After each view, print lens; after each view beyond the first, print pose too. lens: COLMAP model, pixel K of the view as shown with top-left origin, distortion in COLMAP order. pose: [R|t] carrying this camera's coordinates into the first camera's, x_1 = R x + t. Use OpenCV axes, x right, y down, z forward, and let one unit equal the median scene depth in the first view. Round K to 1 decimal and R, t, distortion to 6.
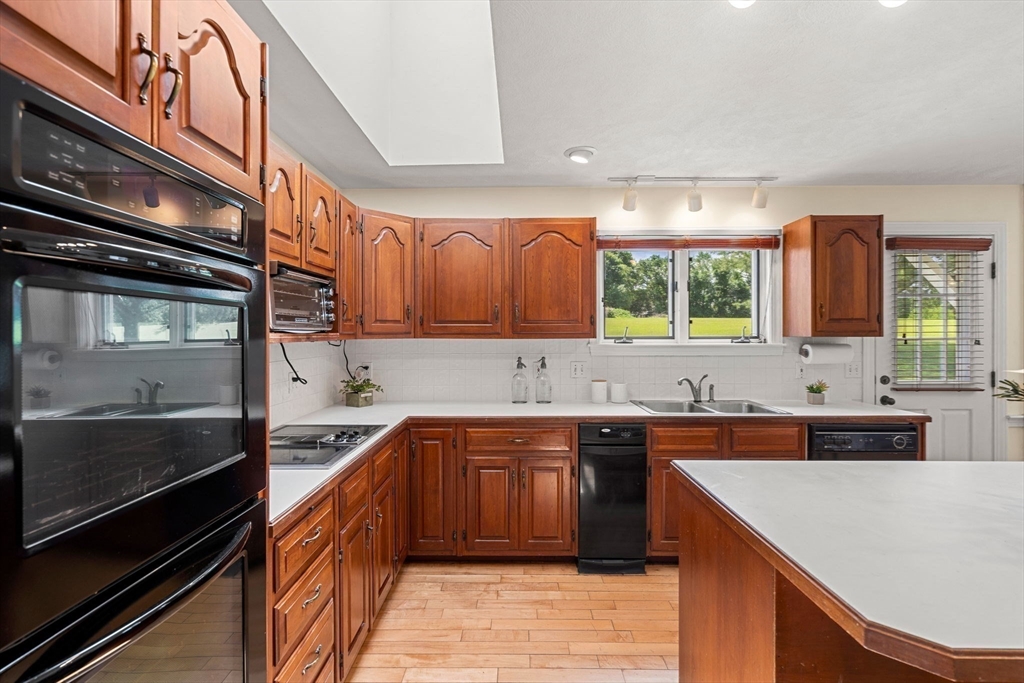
lens RADIAL K [[468.0, 0, 512.0], [0, 468.0, 333.7], [0, 0, 1]] dist [-0.001759, -0.000389]
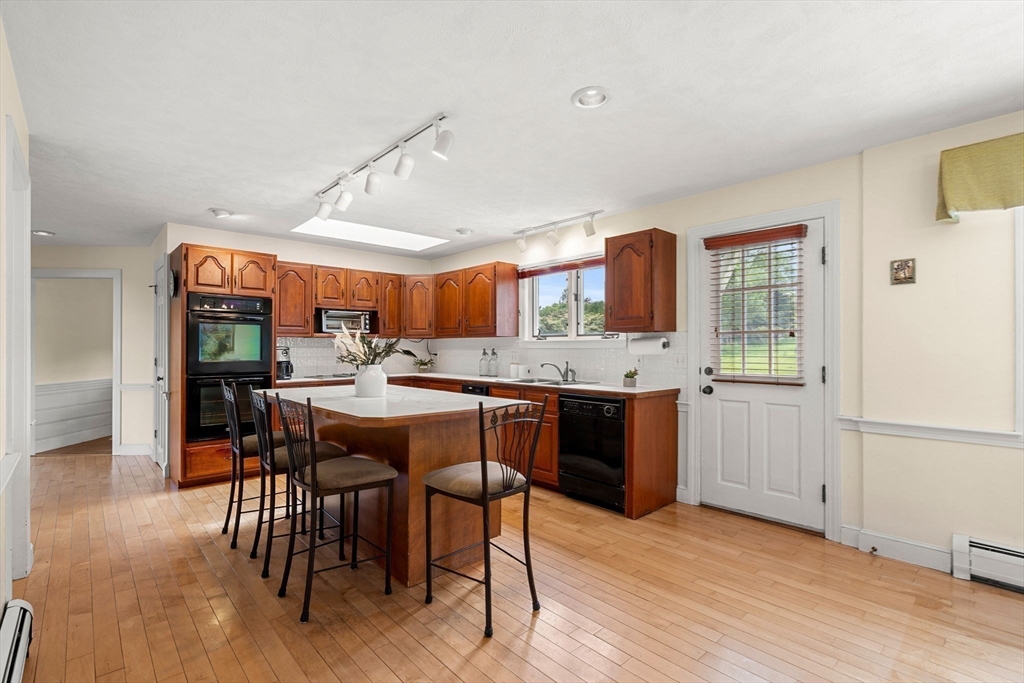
lens RADIAL K [[468.0, 0, 515.3], [0, 468.0, 344.1], [0, 0, 1]] dist [-0.001759, -0.000389]
pose [[0.694504, -0.003768, -0.719479, 1.283172], [-0.002240, 0.999970, -0.007399, 0.046233], [0.719485, 0.006750, 0.694475, -0.070552]]
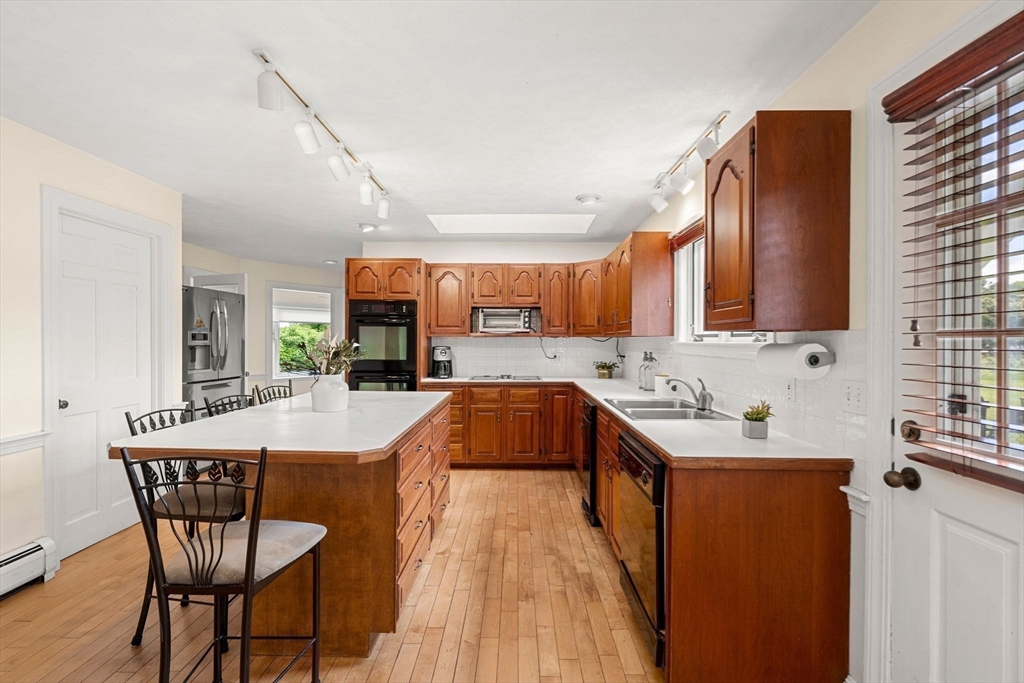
lens RADIAL K [[468.0, 0, 511.5], [0, 468.0, 339.4], [0, 0, 1]] dist [-0.001759, -0.000389]
pose [[0.004932, 0.001830, -0.999986, 1.237593], [-0.007617, 0.999969, 0.001792, 0.018225], [0.999959, 0.007608, 0.004945, 0.645380]]
